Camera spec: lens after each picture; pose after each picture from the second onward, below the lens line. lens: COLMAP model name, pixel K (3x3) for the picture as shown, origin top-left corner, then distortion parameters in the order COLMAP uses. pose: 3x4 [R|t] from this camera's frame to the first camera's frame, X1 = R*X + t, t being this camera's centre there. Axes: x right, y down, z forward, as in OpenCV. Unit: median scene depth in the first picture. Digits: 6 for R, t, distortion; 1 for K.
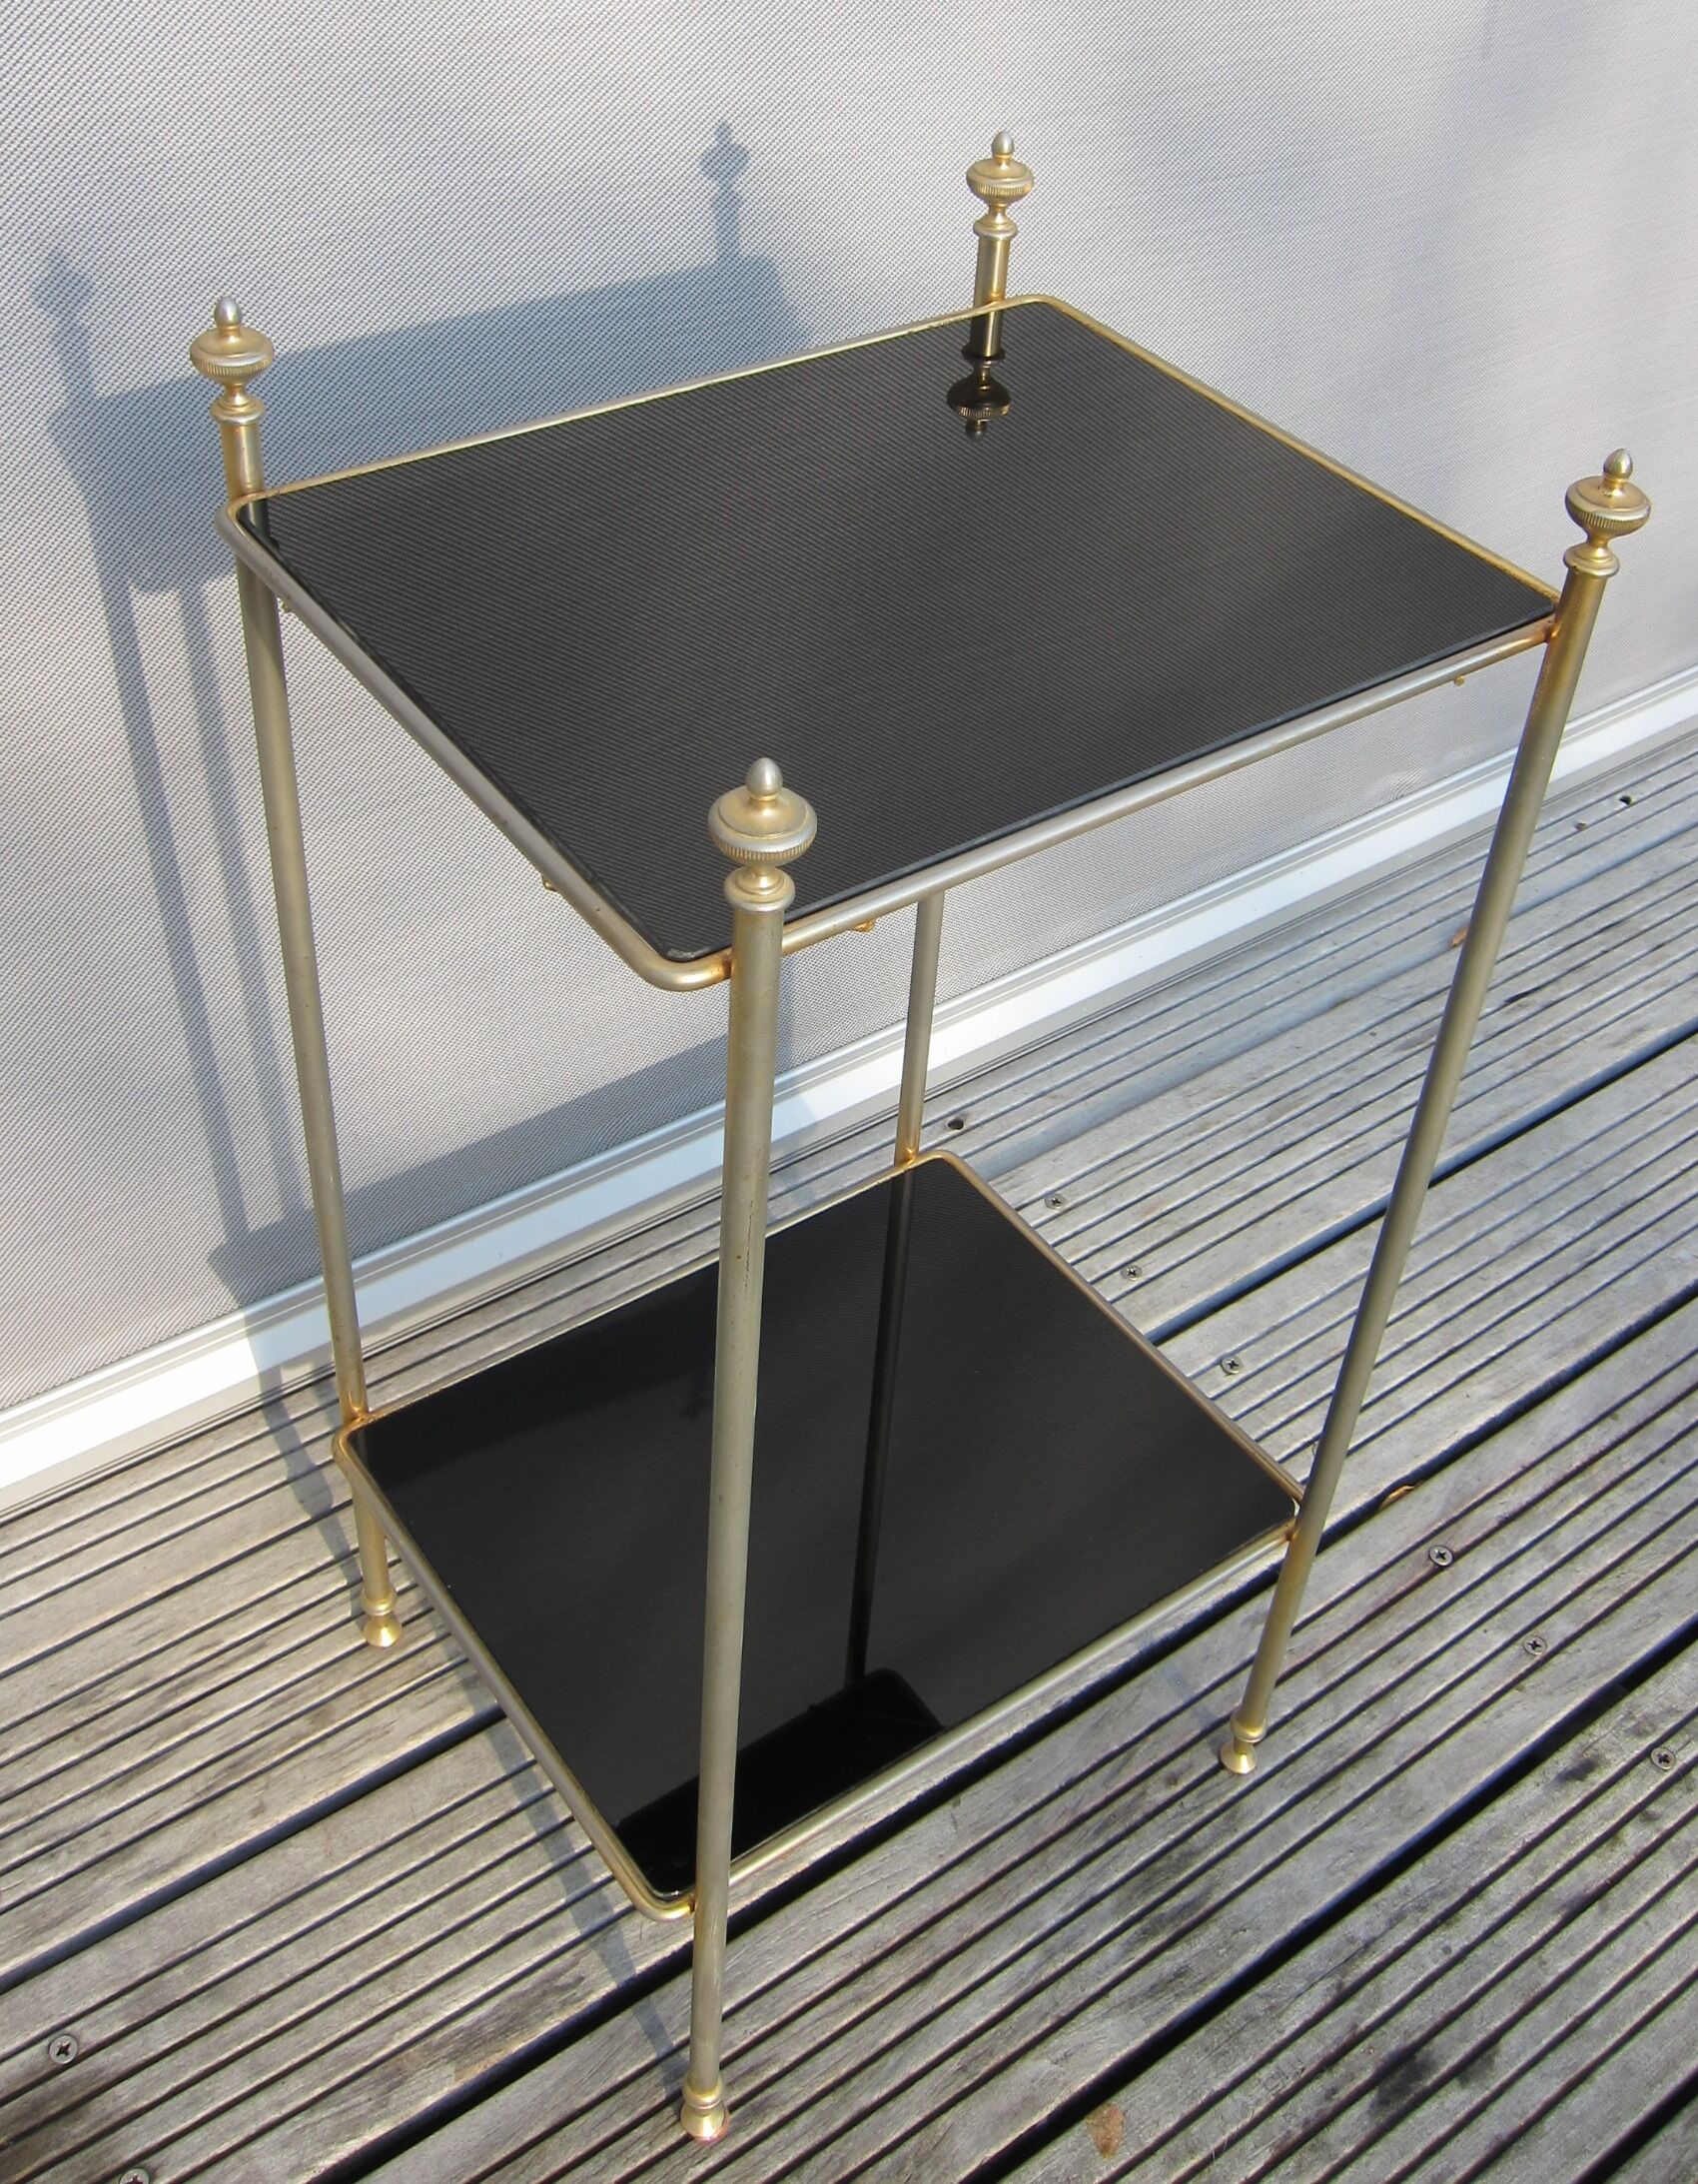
lens RADIAL K [[2182.7, 0, 847.0], [0, 2182.7, 1090.0], [0, 0, 1]] dist [-0.013090, 0.000000]
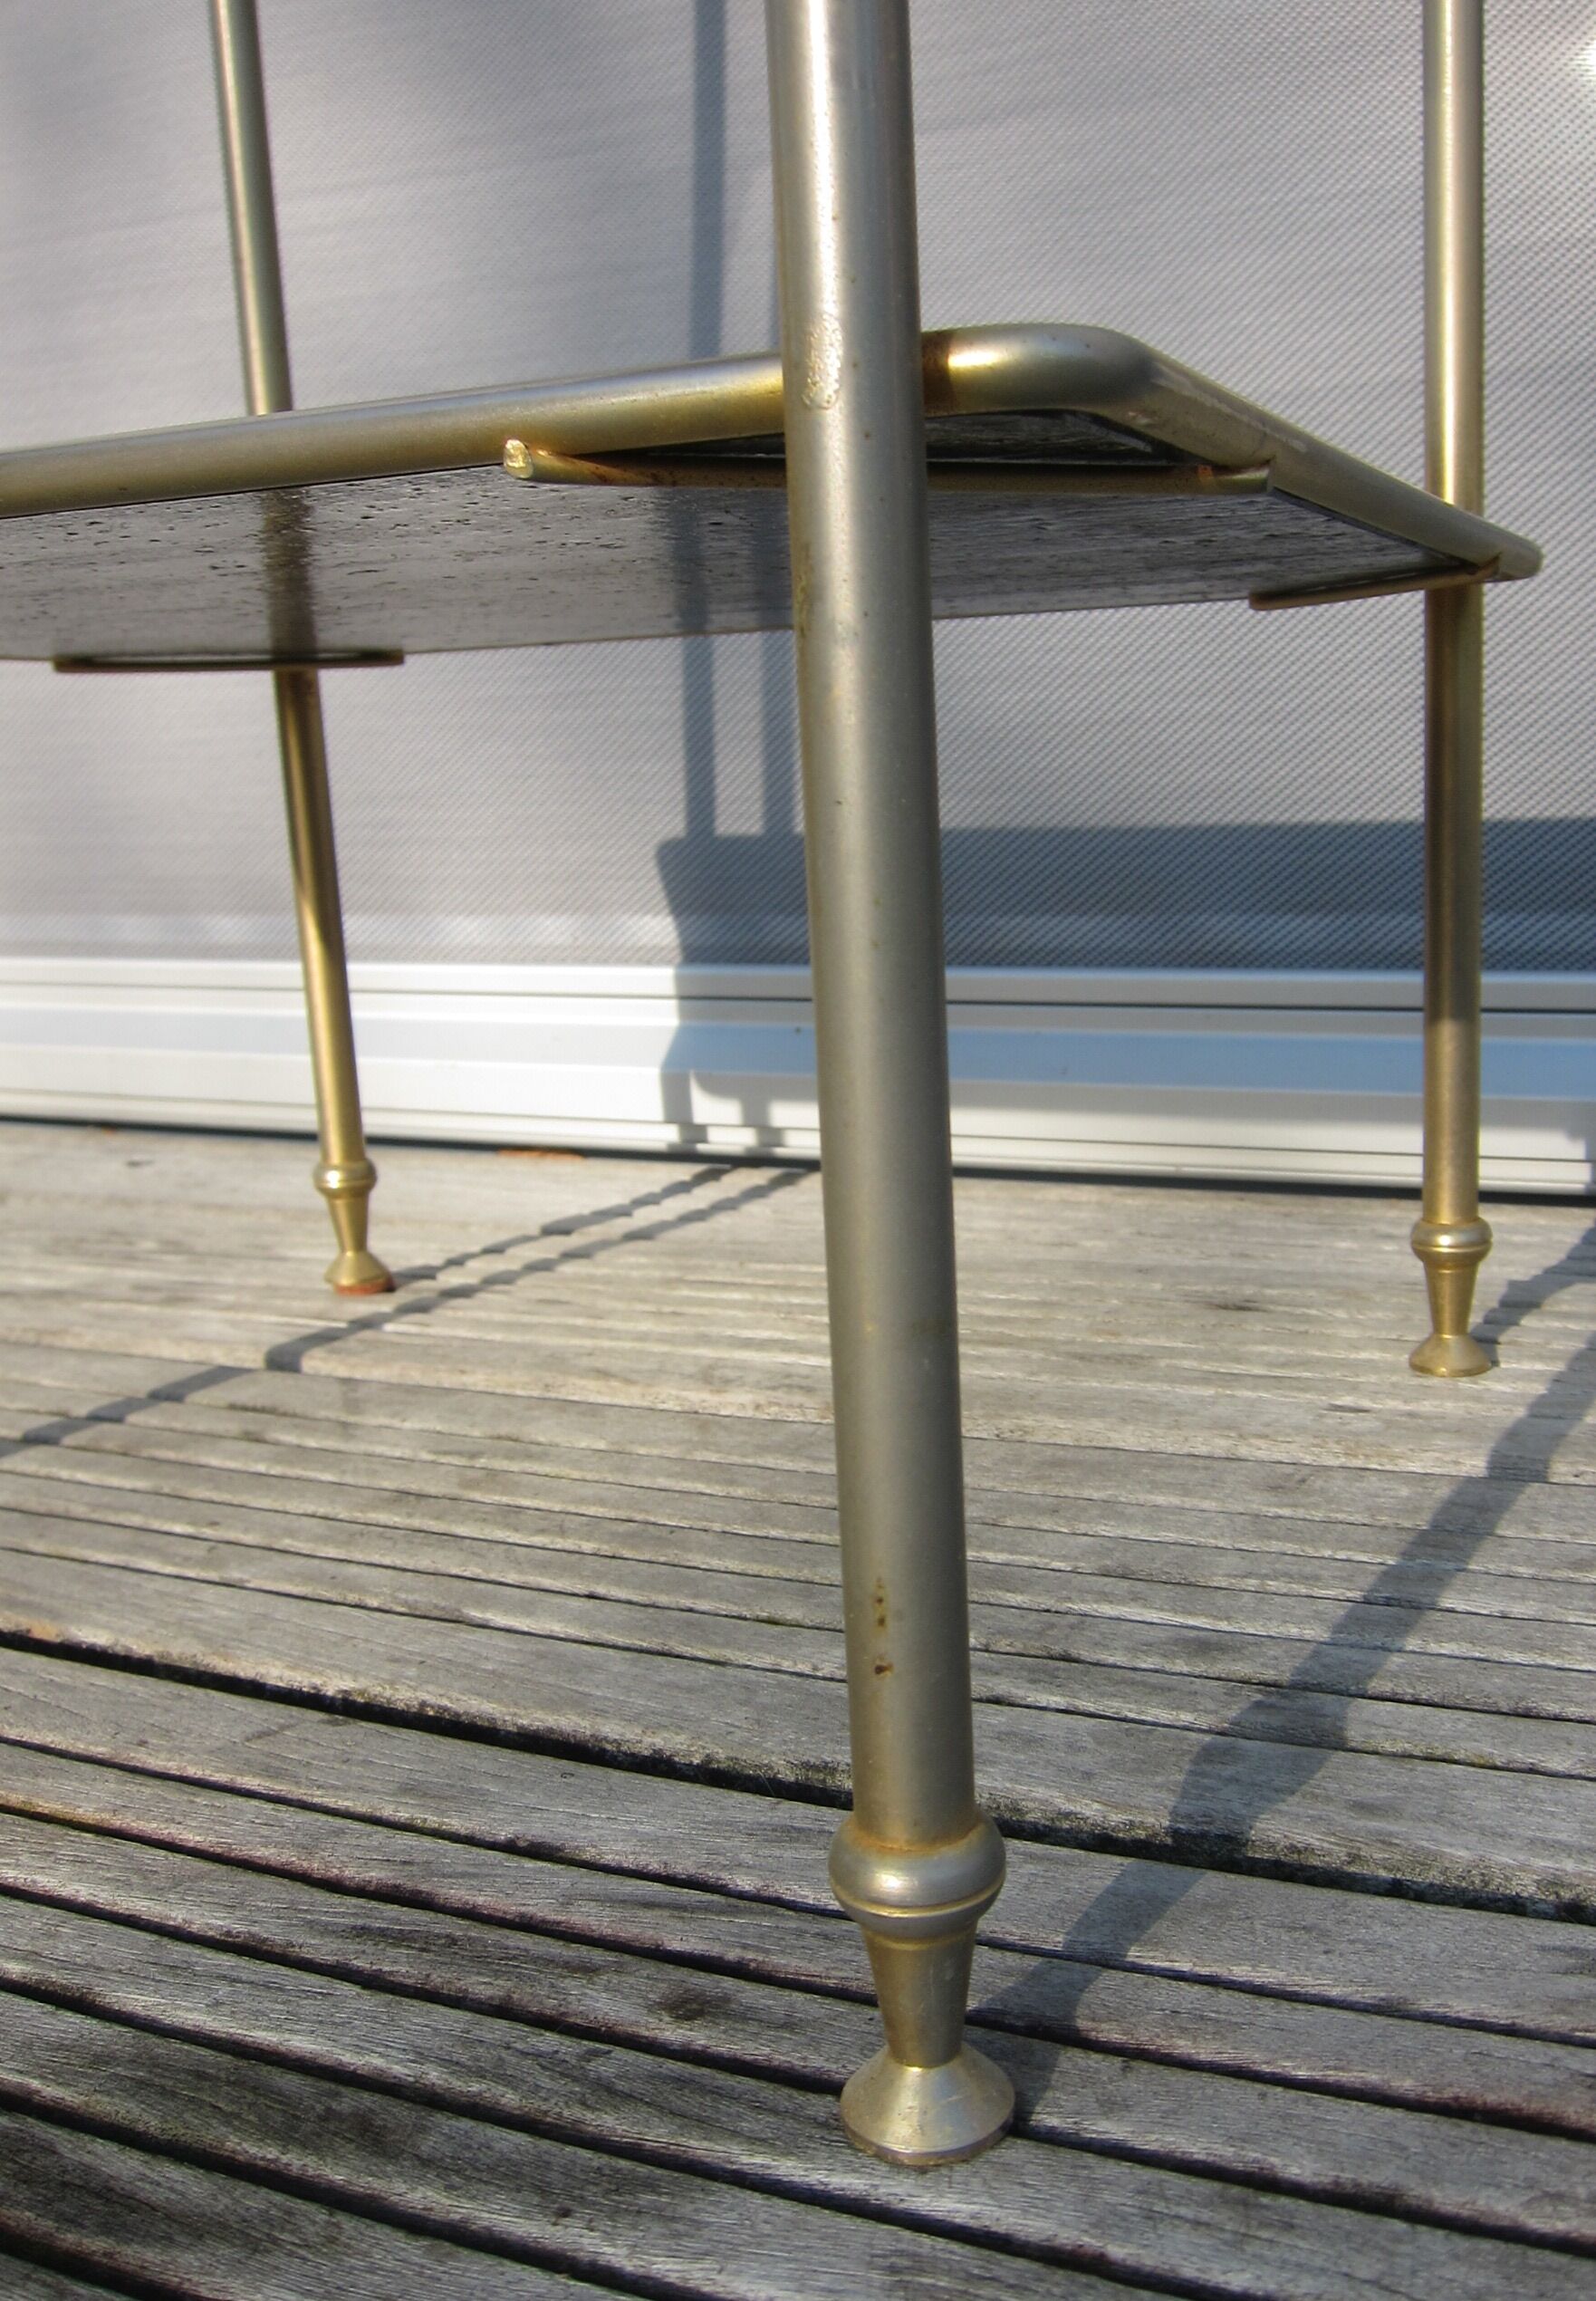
lens RADIAL K [[2101.4, 0, 796.5], [0, 2101.4, 1152.9], [0, 0, 1]] dist [-0.008508, 0.000000]
pose [[0.470649, 0.105989, -0.875931, 0.356279], [-0.525808, 0.830908, -0.181982, 0.281239], [0.708530, 0.546222, 0.446796, 0.874261]]
